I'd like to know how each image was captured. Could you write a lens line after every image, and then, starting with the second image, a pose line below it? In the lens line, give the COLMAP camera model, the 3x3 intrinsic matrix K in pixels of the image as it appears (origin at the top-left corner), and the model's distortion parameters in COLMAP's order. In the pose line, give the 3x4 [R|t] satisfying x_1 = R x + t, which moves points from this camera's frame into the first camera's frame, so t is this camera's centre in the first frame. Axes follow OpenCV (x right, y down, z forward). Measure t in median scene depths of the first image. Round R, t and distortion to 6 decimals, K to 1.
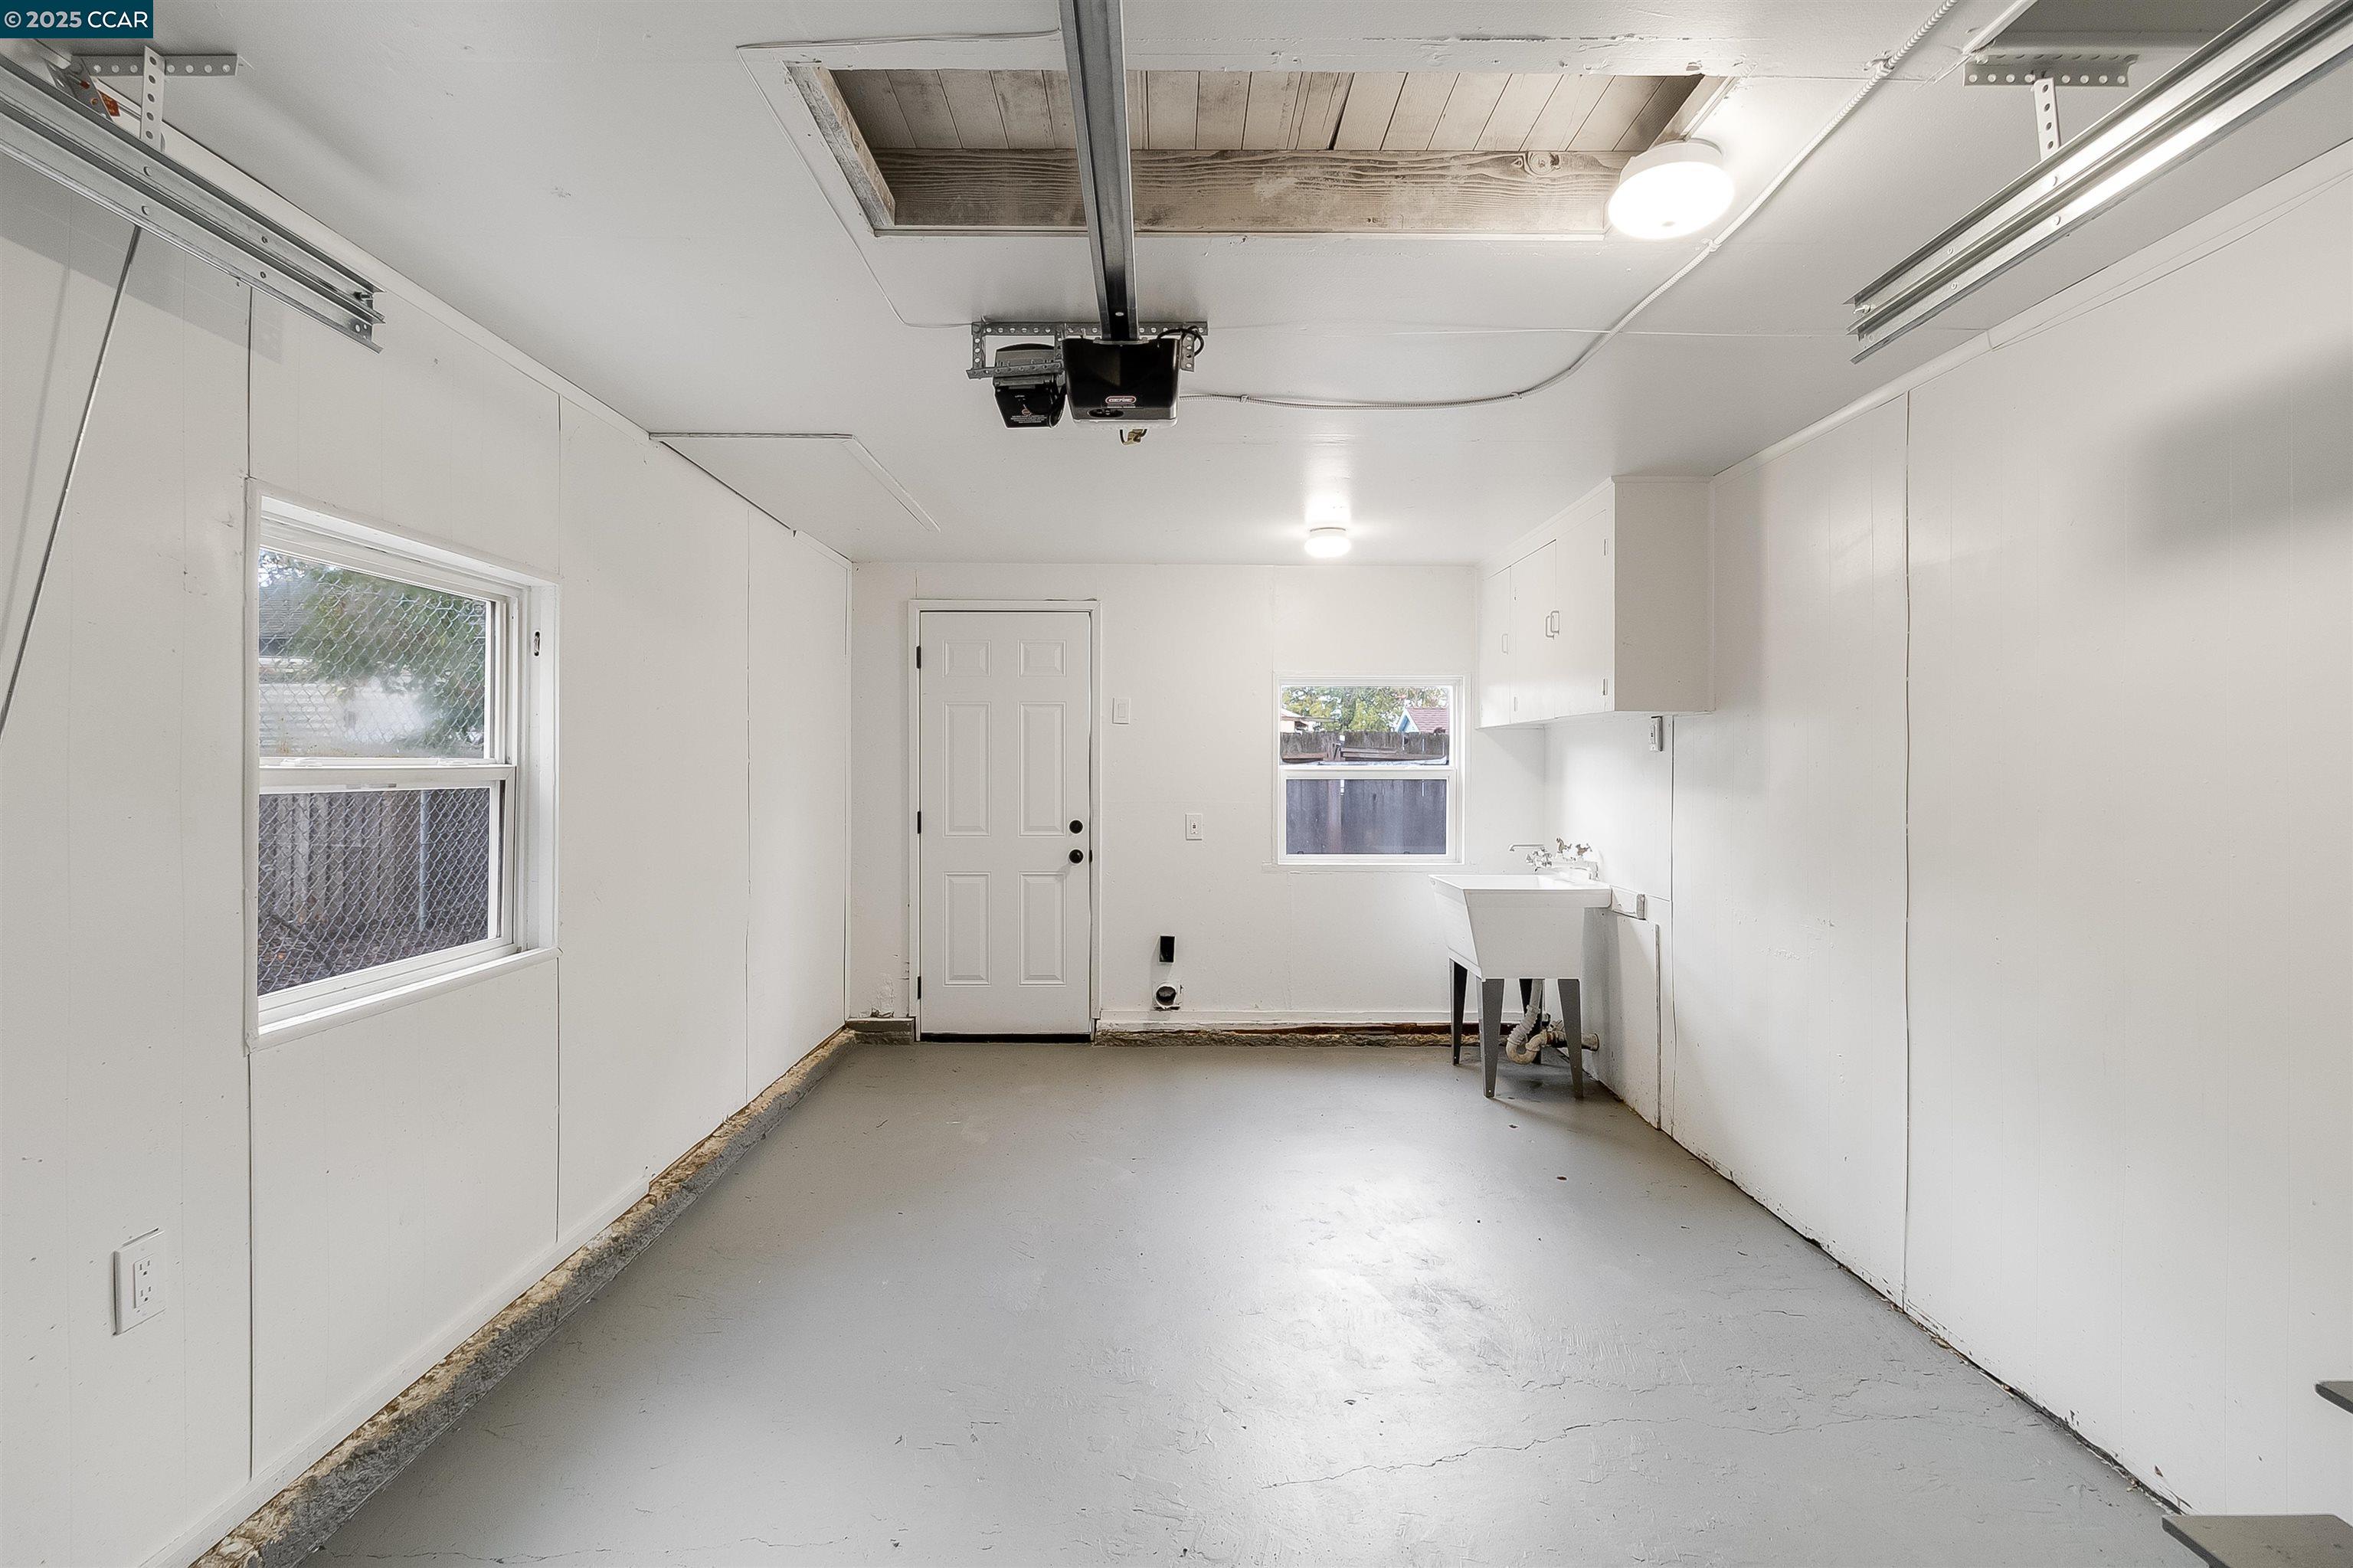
lens RADIAL K [[1098.7, 0, 1177.5], [0, 1098.7, 768.6], [0, 0, 1]] dist [0.001561, -0.004744]
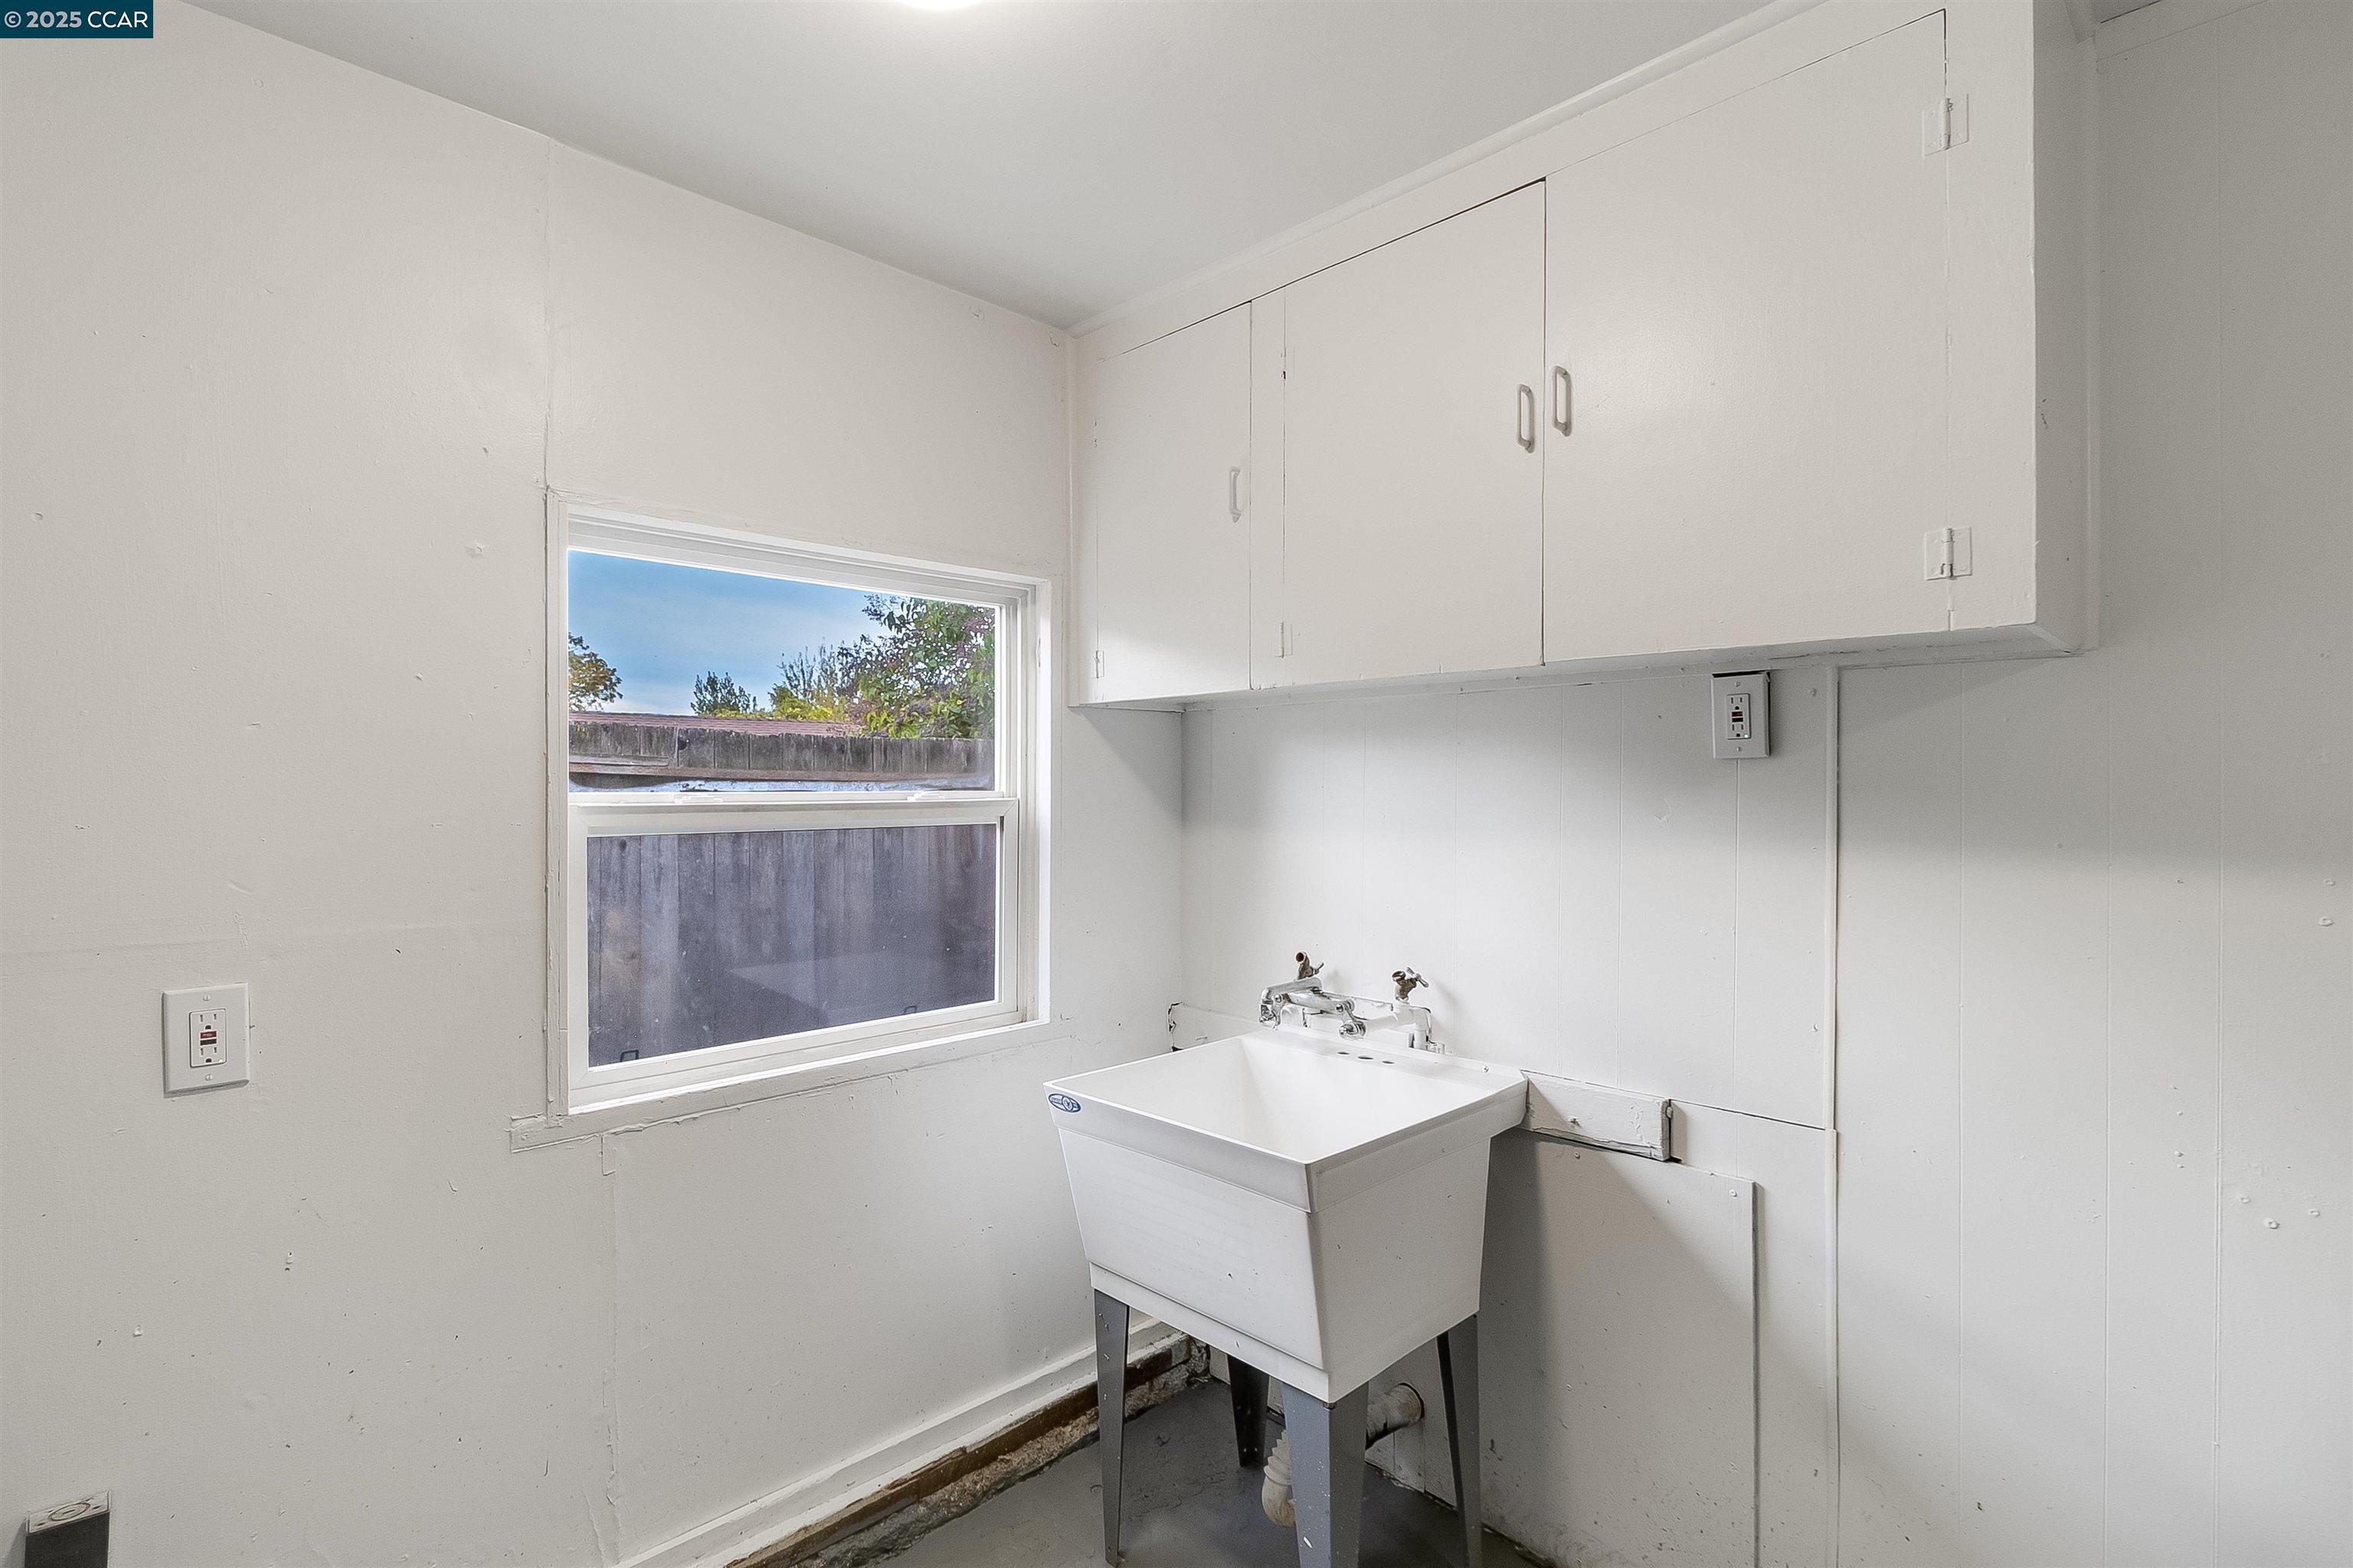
lens RADIAL K [[1098.7, 0, 1190.2], [0, 1098.7, 783.4], [0, 0, 1]] dist [0.001561, -0.004744]
pose [[0.717316, -0.000549, 0.696748, 0.002474], [0.003433, 0.999990, -0.002746, -0.004978], [-0.696740, 0.004362, 0.717311, 0.762779]]
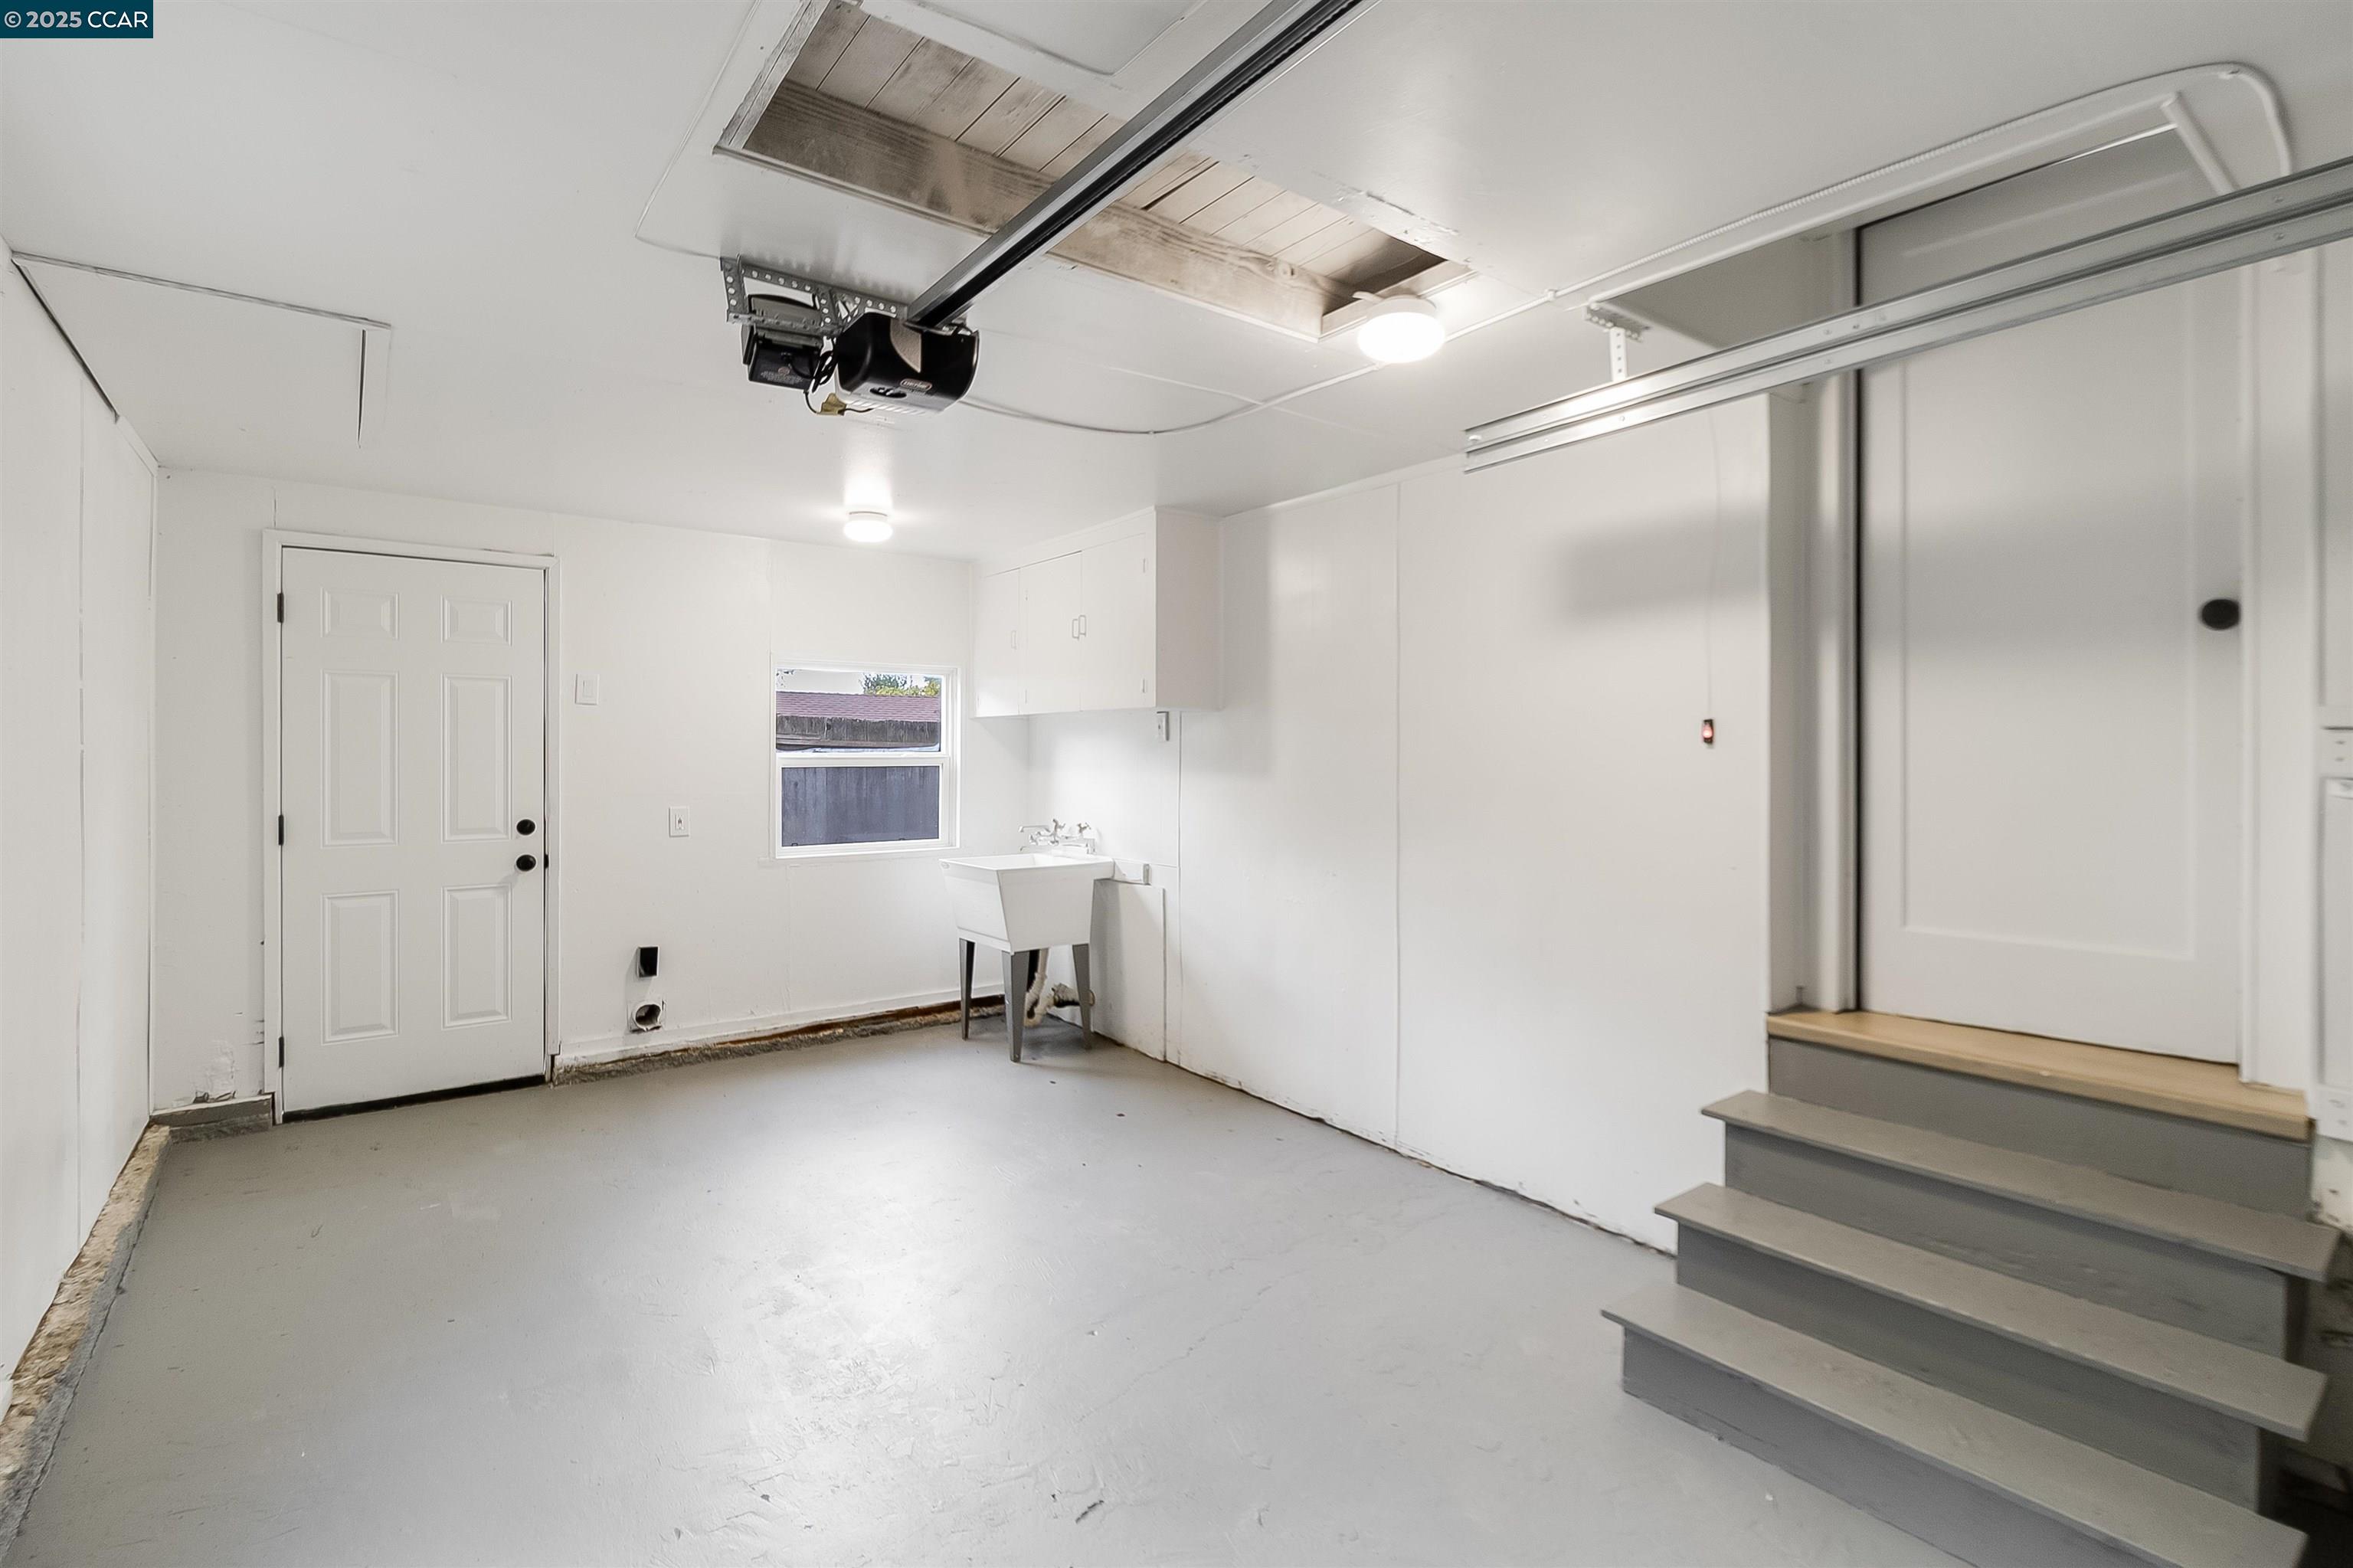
lens RADIAL K [[1098.7, 0, 1220.6], [0, 1098.7, 756.8], [0, 0, 1]] dist [0.001561, -0.004744]
pose [[0.791257, -0.002767, 0.611478, -0.211156], [0.001152, 0.999995, 0.003034, -0.002468], [-0.611483, -0.001697, 0.791256, 0.026026]]
